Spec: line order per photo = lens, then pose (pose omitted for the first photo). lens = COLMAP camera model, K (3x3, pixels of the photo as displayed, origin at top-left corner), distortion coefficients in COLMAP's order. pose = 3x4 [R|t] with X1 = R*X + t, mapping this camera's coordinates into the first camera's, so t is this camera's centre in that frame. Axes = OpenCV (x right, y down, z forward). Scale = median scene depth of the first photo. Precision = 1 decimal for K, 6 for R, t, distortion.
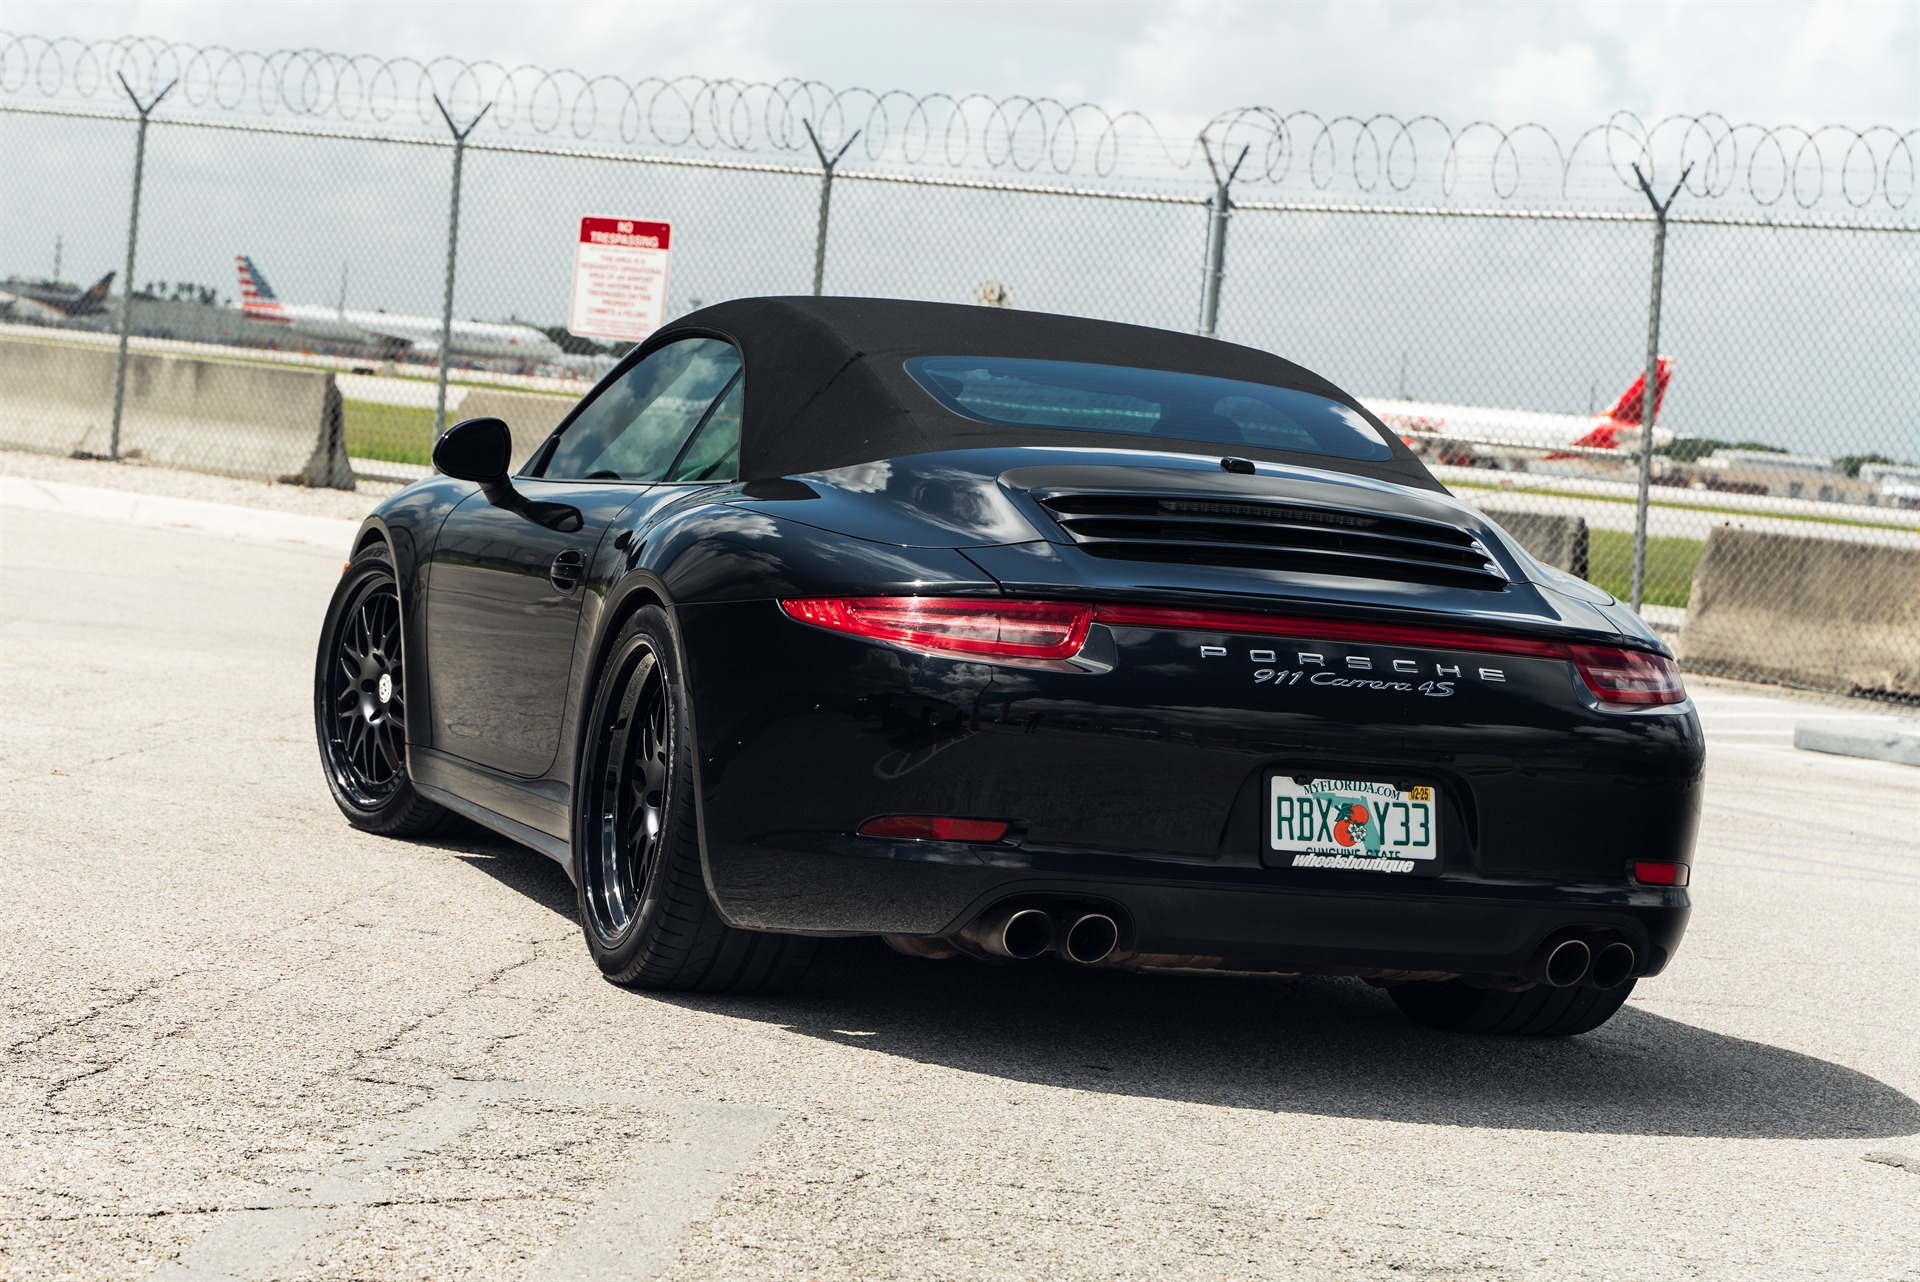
lens RADIAL K [[4346.8, 0, 849.5], [0, 4346.8, 641.5], [0, 0, 1]] dist [-0.029307, -0.109204]
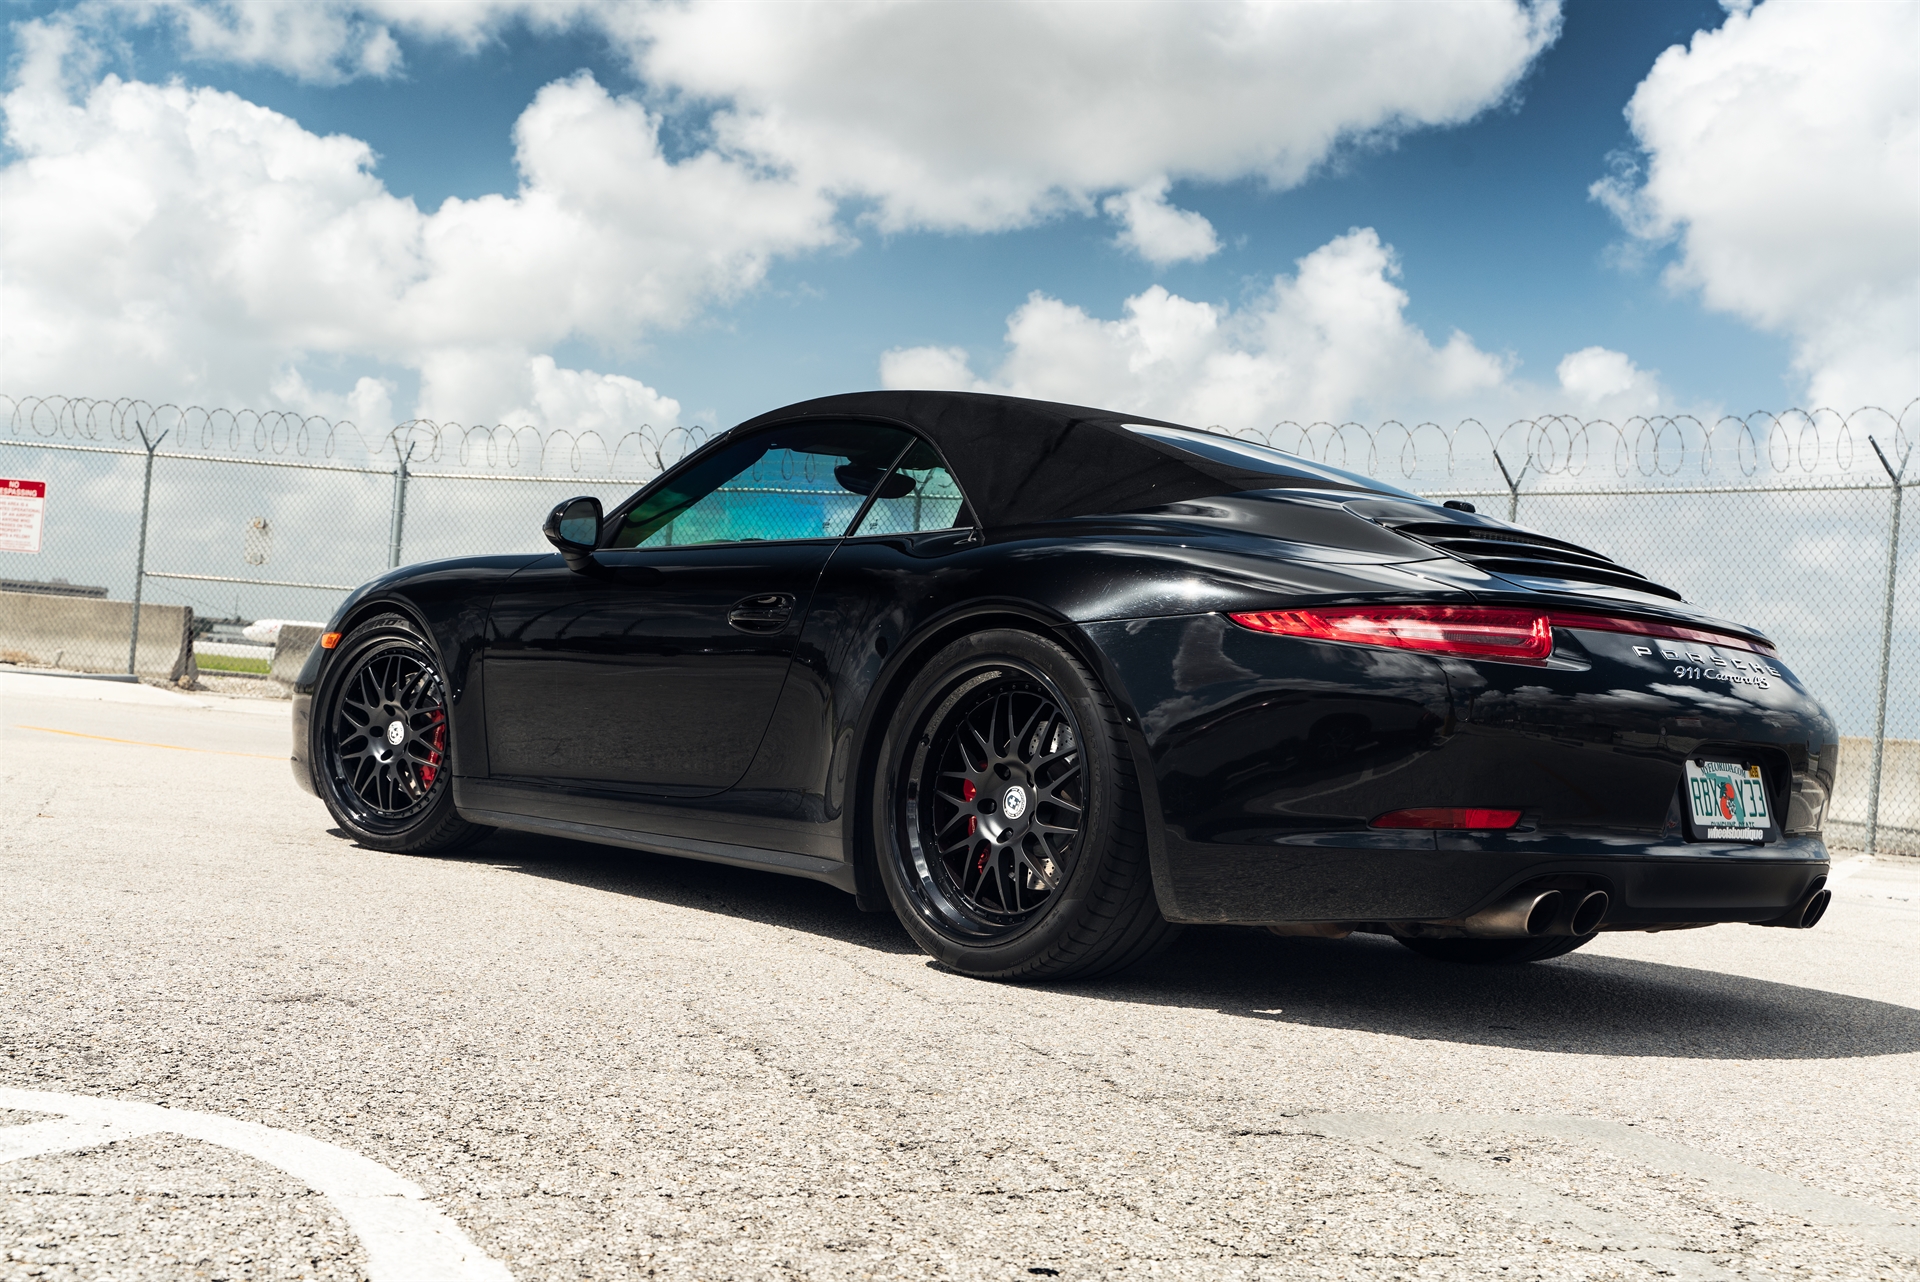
lens RADIAL K [[2130.7, 0, 960.0], [0, 2130.7, 641.0], [0, 0, 1]] dist [-0.014800, -0.010396]
pose [[0.910894, -0.009065, 0.412540, -0.257650], [0.025725, 0.999061, -0.034849, 0.012158], [-0.411837, 0.042356, 0.910273, 0.483472]]
